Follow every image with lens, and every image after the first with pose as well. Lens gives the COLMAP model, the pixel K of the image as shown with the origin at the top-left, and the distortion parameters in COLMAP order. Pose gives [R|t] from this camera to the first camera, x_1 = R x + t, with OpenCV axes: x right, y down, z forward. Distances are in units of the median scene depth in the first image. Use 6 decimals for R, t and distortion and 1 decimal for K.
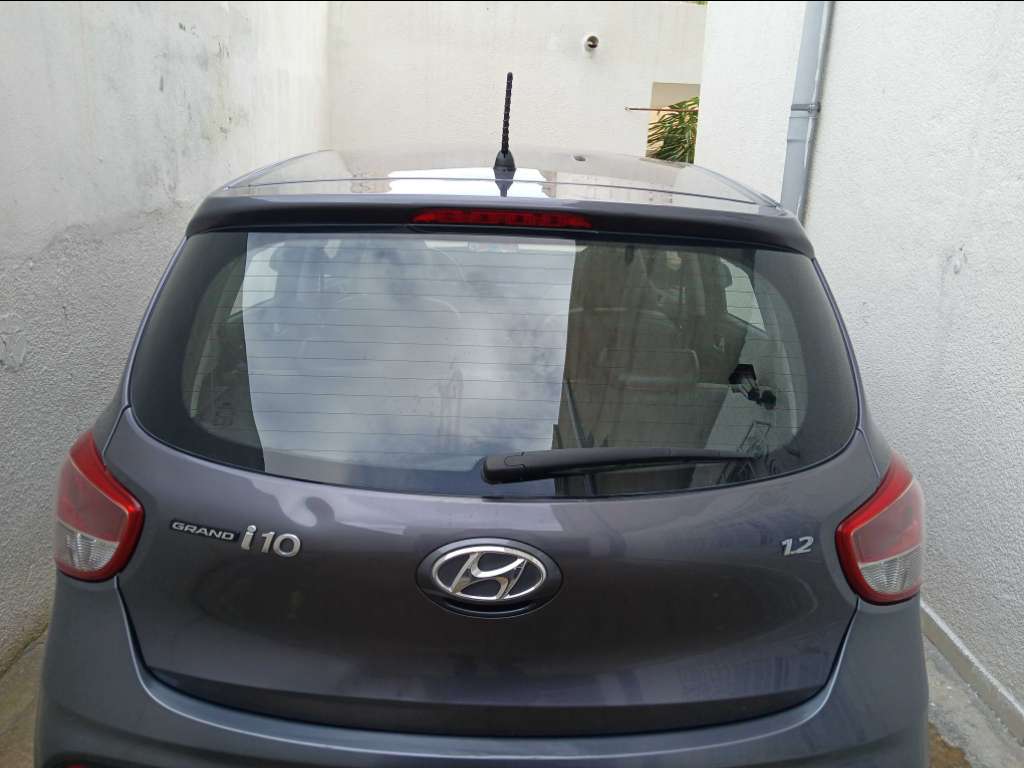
lens RADIAL K [[778.3, 0, 512.9], [0, 778.3, 382.8], [0, 0, 1]] dist [0.002344, -0.022056]
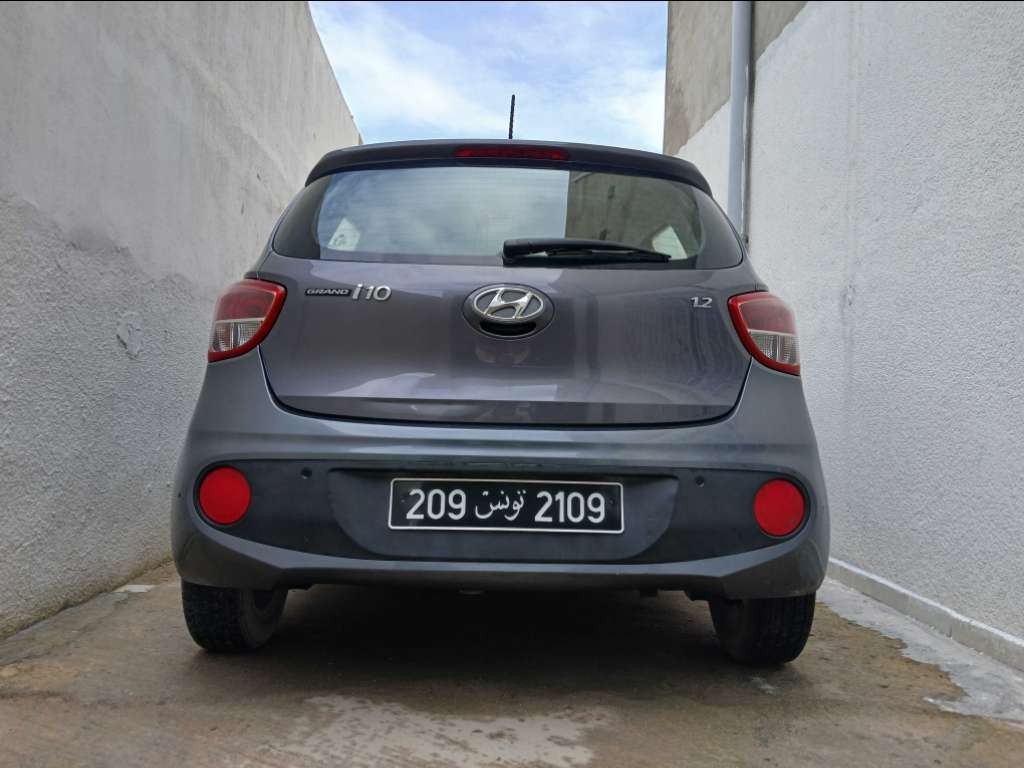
lens RADIAL K [[778.3, 0, 511.3], [0, 778.3, 383.5], [0, 0, 1]] dist [0.002344, -0.022056]
pose [[0.999859, -0.011099, 0.012599, -0.041313], [0.014471, 0.950184, -0.311353, 0.801280], [-0.008516, 0.311492, 0.950211, -0.421499]]
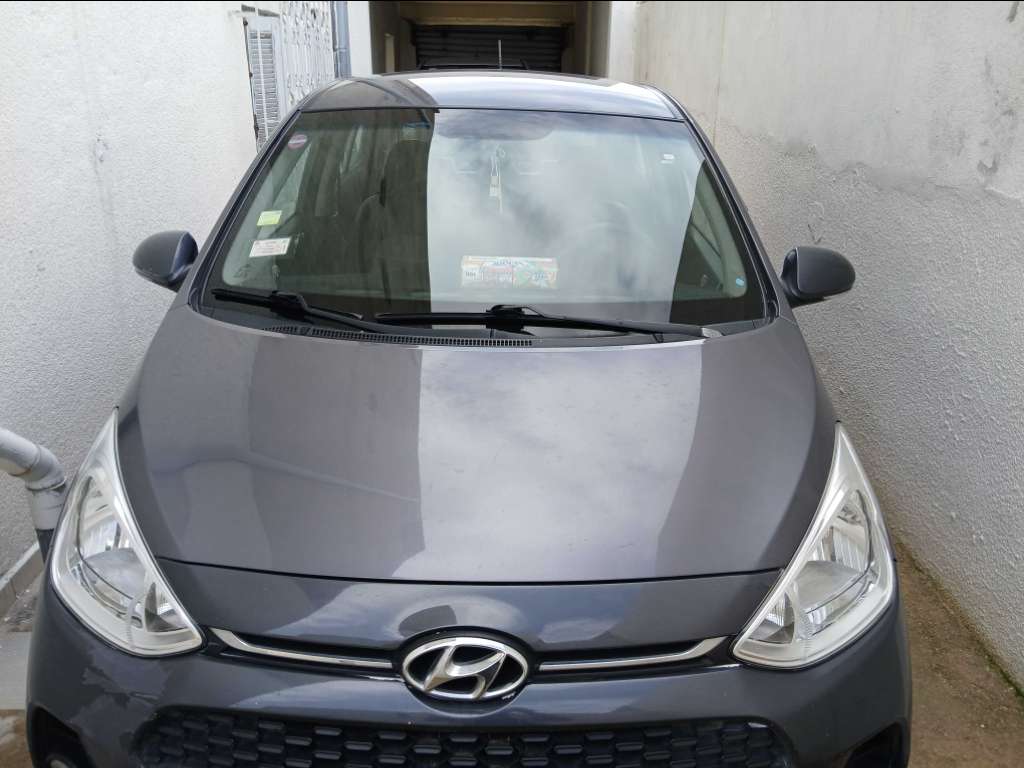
lens RADIAL K [[778.3, 0, 509.8], [0, 778.3, 383.8], [0, 0, 1]] dist [0.002344, -0.022056]
pose [[-0.995384, -0.073827, 0.061315, -0.277755], [-0.019114, 0.778616, 0.627210, -1.303273], [-0.094046, 0.623143, -0.776433, 4.277856]]
